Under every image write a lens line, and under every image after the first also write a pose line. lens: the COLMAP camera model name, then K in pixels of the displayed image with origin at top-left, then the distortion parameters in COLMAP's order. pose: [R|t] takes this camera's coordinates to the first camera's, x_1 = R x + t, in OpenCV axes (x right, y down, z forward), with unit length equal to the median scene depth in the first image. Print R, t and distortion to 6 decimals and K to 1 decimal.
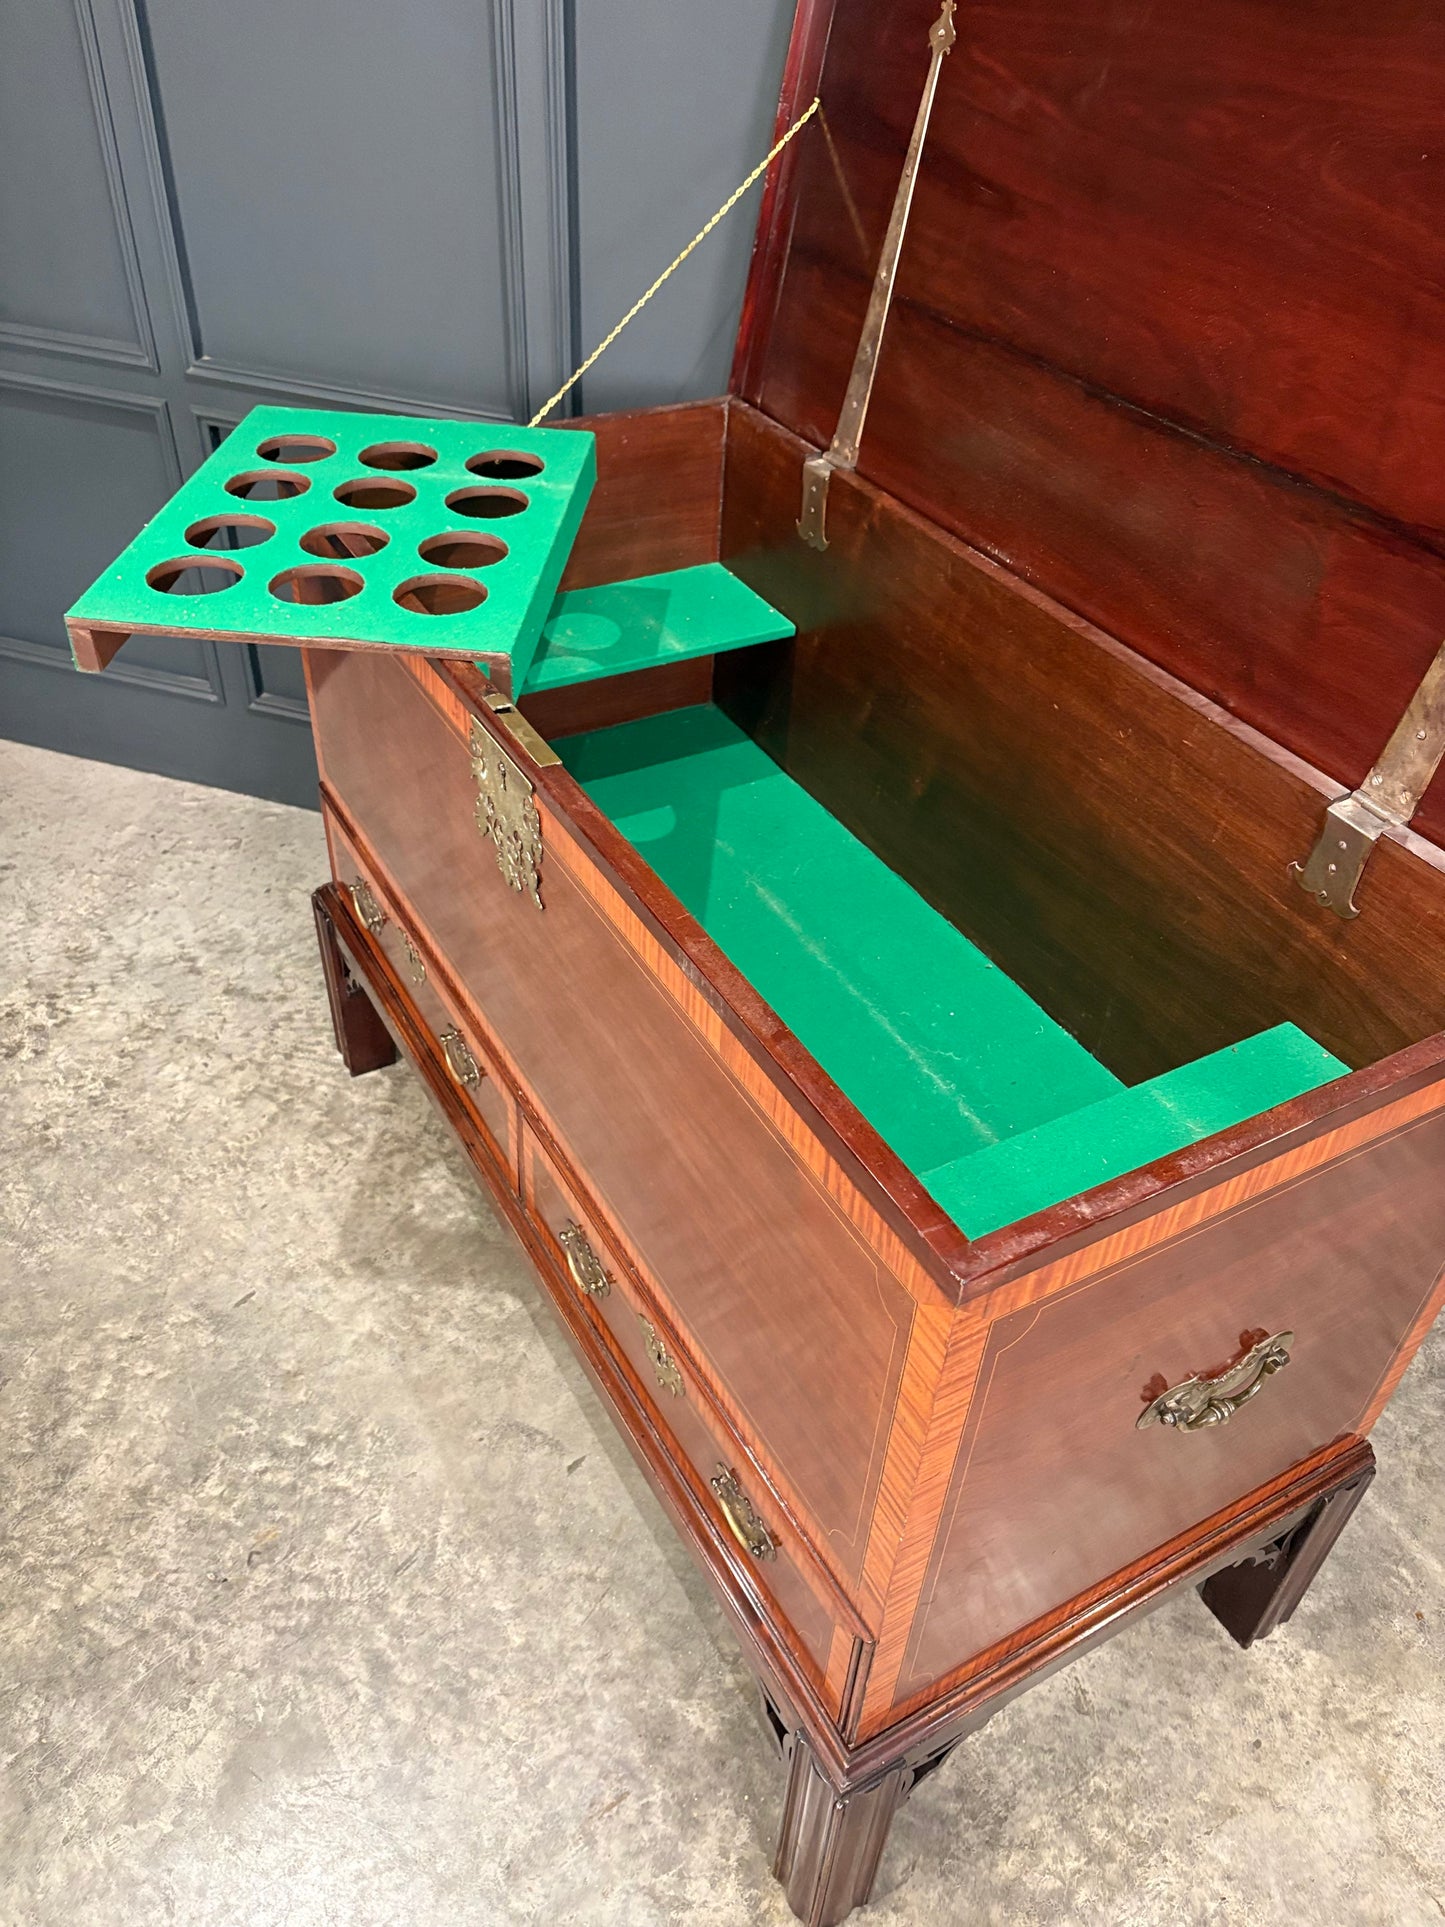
lens RADIAL K [[1455.9, 0, 738.5], [0, 1455.9, 965.5], [0, 0, 1]] dist [-0.005406, 0.024682]
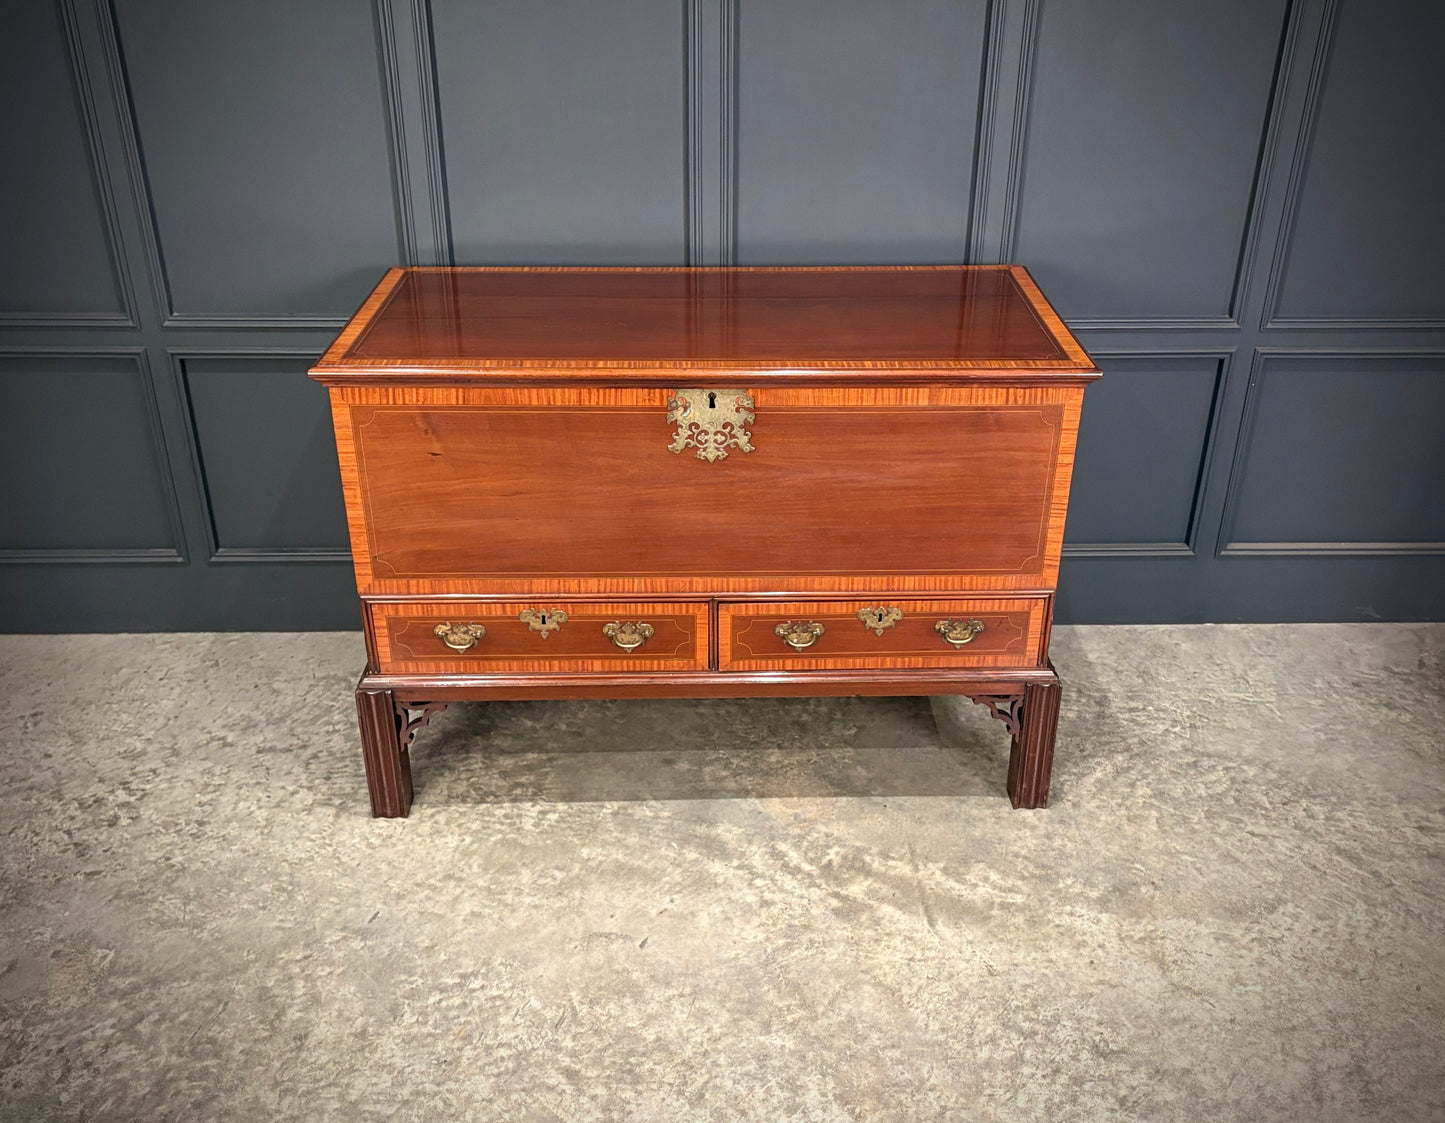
lens RADIAL K [[1338.7, 0, 754.1], [0, 1338.7, 563.9], [0, 0, 1]] dist [0.007571, 0.014710]
pose [[0.941405, -0.190785, 0.278132, -0.316098], [0.241844, 0.956633, -0.162375, 0.221221], [-0.235091, 0.220125, 0.946719, -0.425994]]
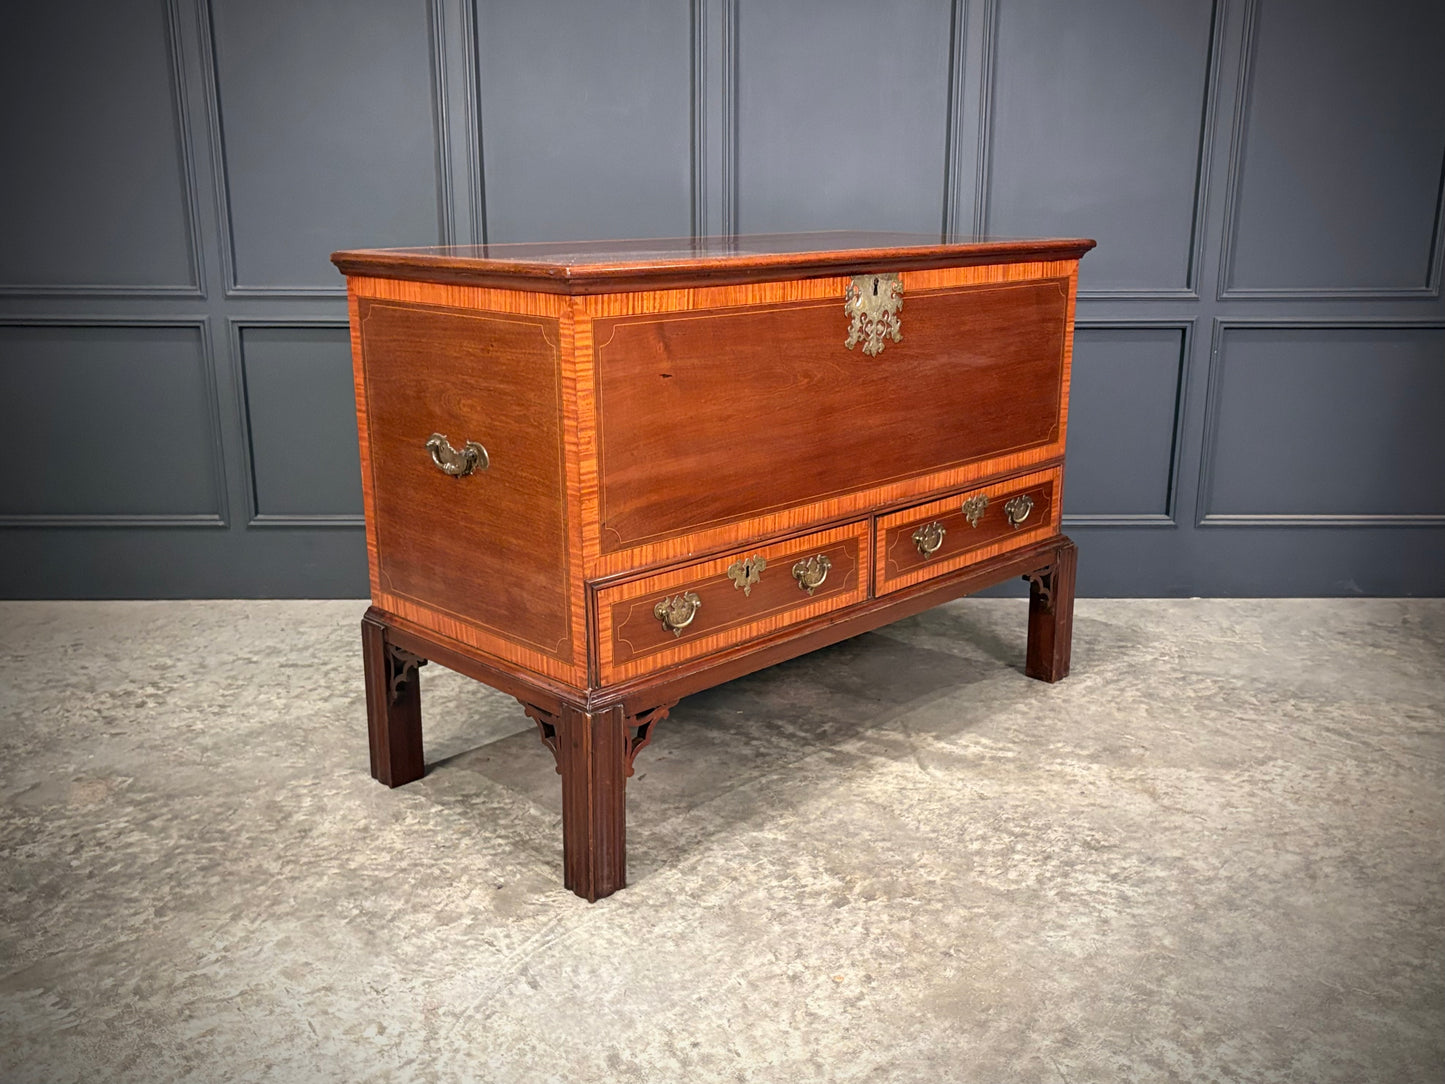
lens RADIAL K [[1312.6, 0, 732.0], [0, 1312.6, 540.0], [0, 0, 1]] dist [0.102476, -0.292457]
pose [[0.950177, -0.126918, 0.284701, -0.388993], [0.234438, 0.892916, -0.384370, 0.681120], [-0.205431, 0.431964, 0.878183, -0.360003]]
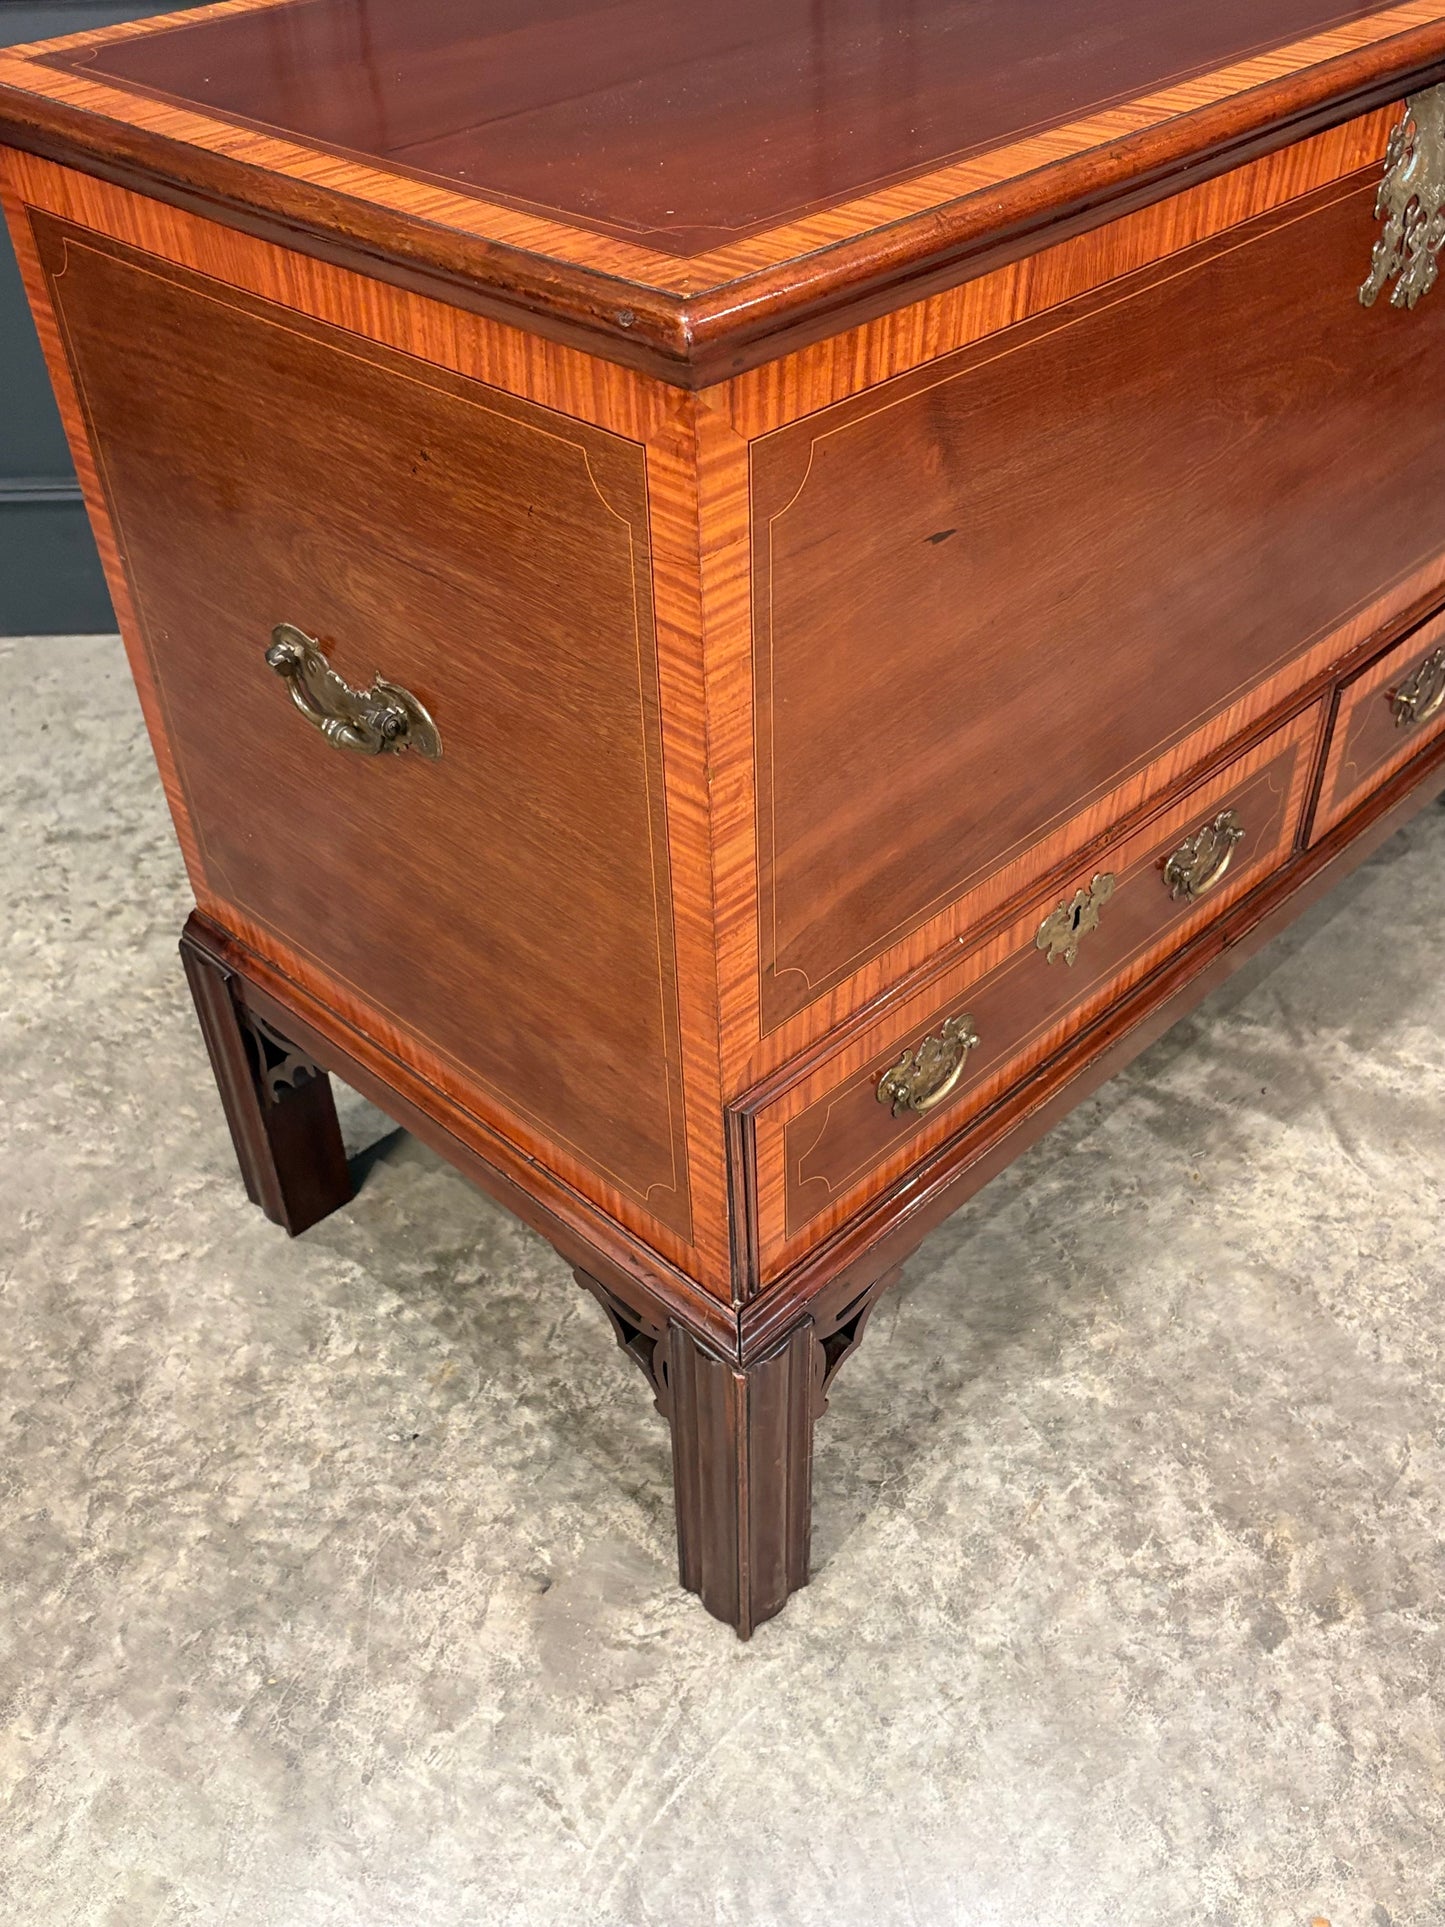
lens RADIAL K [[1730.2, 0, 722.6], [0, 1730.2, 964.5], [0, 0, 1]] dist [-0.004001, 0.032049]
pose [[0.946706, -0.255731, 0.195831, -0.294109], [0.256773, 0.966254, 0.020489, 0.200536], [-0.194462, 0.030887, 0.980424, 0.105449]]
